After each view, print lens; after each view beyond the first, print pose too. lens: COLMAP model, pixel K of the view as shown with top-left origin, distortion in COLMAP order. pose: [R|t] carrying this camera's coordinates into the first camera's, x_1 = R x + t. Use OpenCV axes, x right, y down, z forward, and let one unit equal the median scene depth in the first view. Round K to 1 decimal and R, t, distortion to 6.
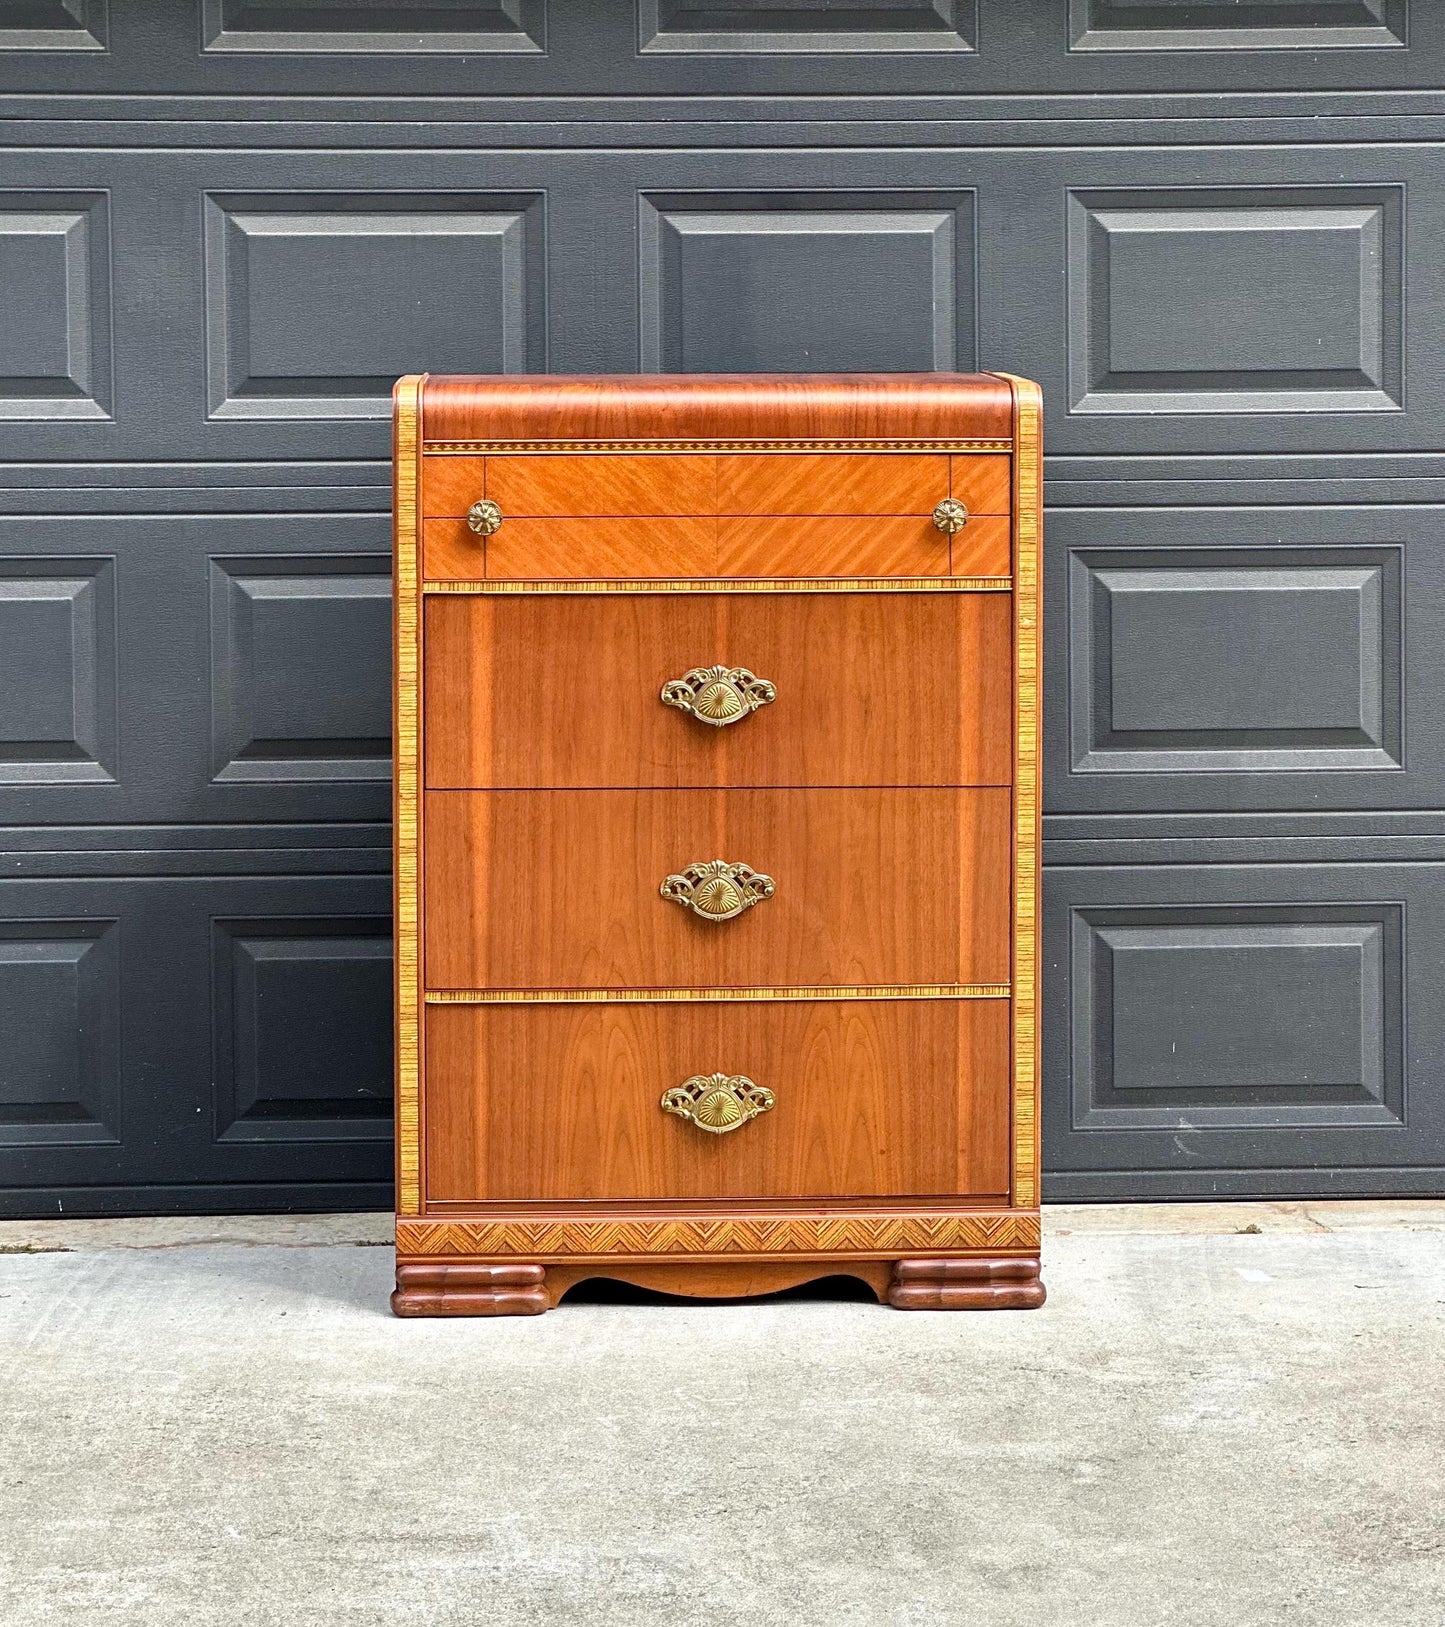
lens RADIAL K [[4590.5, 0, 722.3], [0, 4590.5, 592.1], [0, 0, 1]] dist [-0.078662, 1.965906]
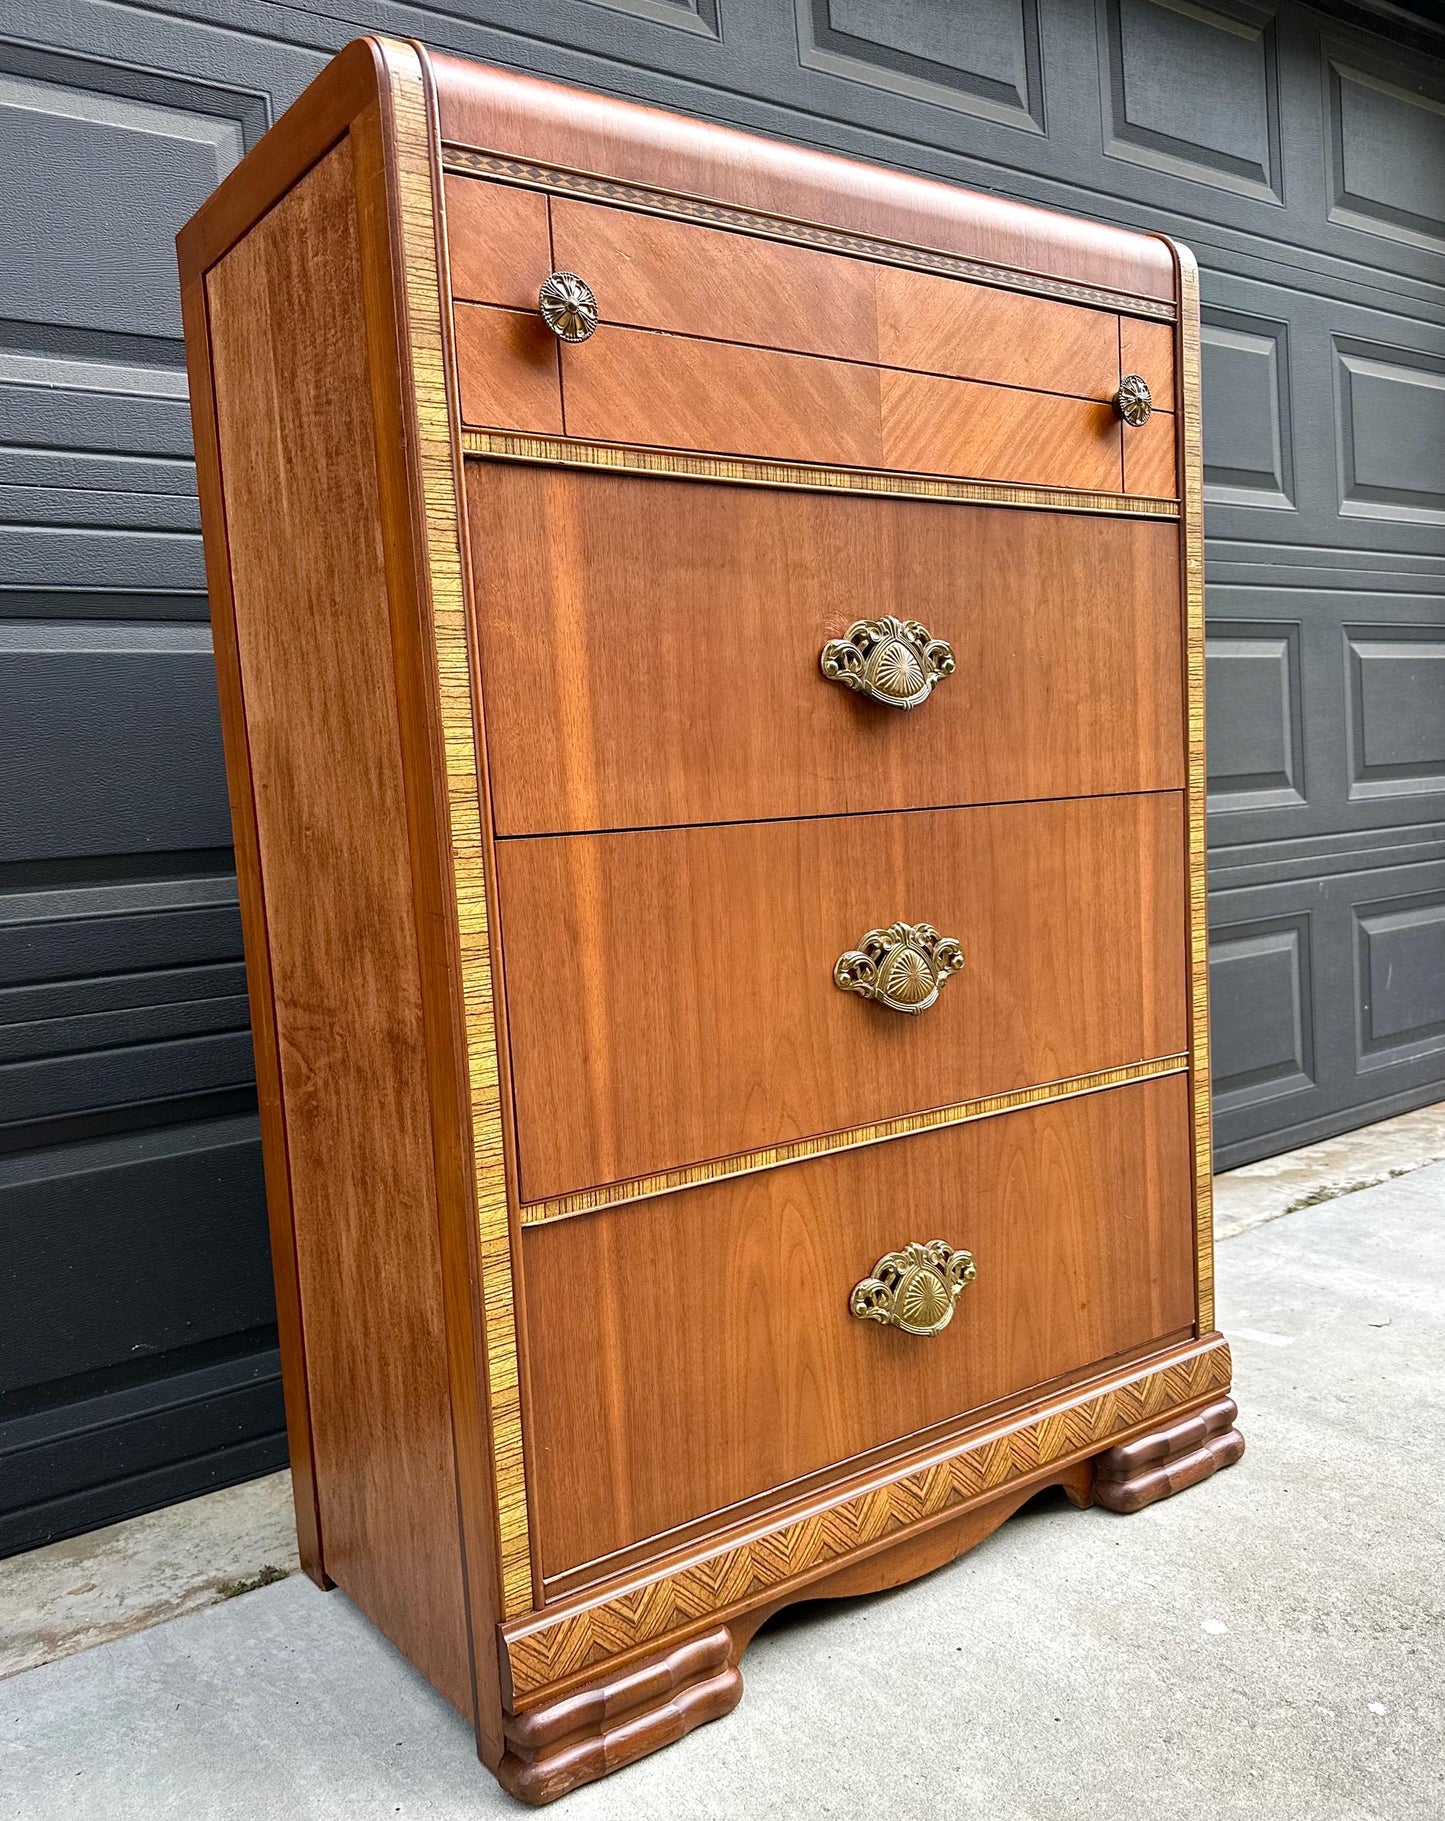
lens RADIAL K [[1468.4, 0, 682.2], [0, 1468.4, 975.0], [0, 0, 1]] dist [0.229922, -0.508316]
pose [[0.838692, -0.109539, 0.533476, -0.139827], [0.097412, 0.993940, 0.050943, 0.051966], [-0.535823, 0.009241, 0.844280, 0.836652]]
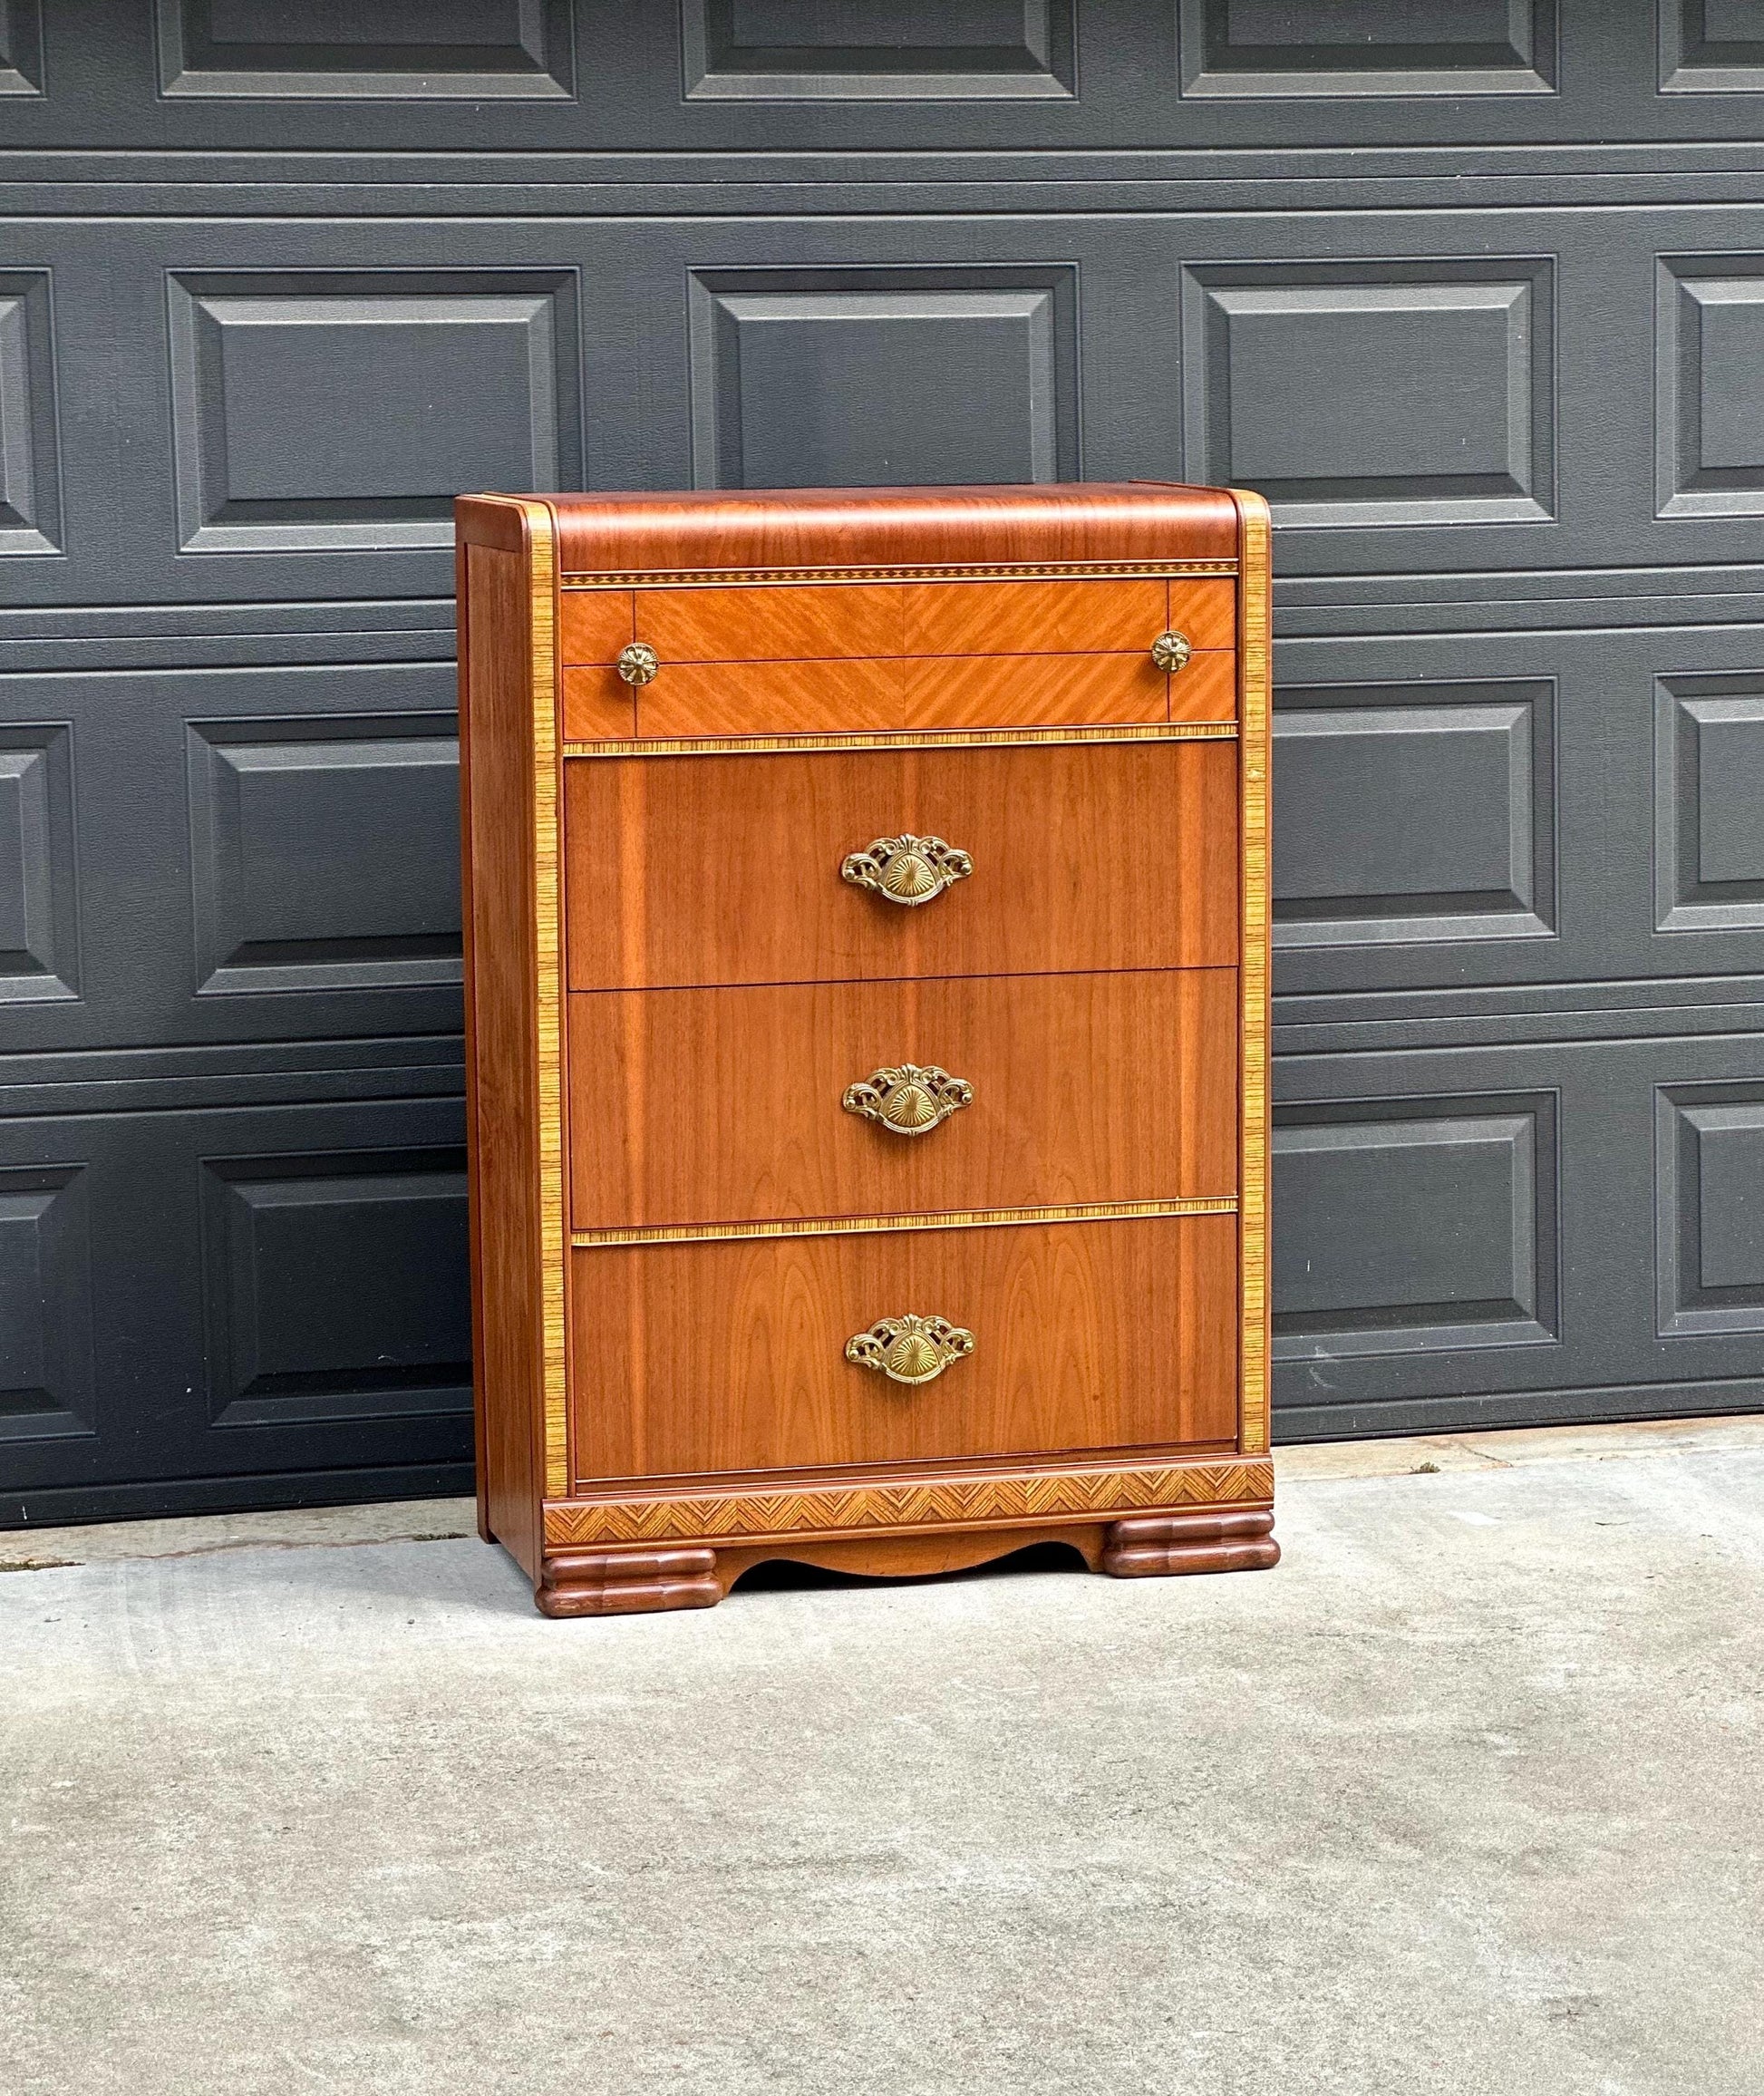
lens RADIAL K [[5466.1, 0, 886.3], [0, 5466.1, 1219.0], [0, 0, 1]] dist [-0.098848, 2.340743]
pose [[0.977851, -0.040881, 0.205272, -0.212899], [0.023486, 0.995977, 0.086477, -0.000548], [-0.207981, -0.079741, 0.974877, 0.013761]]
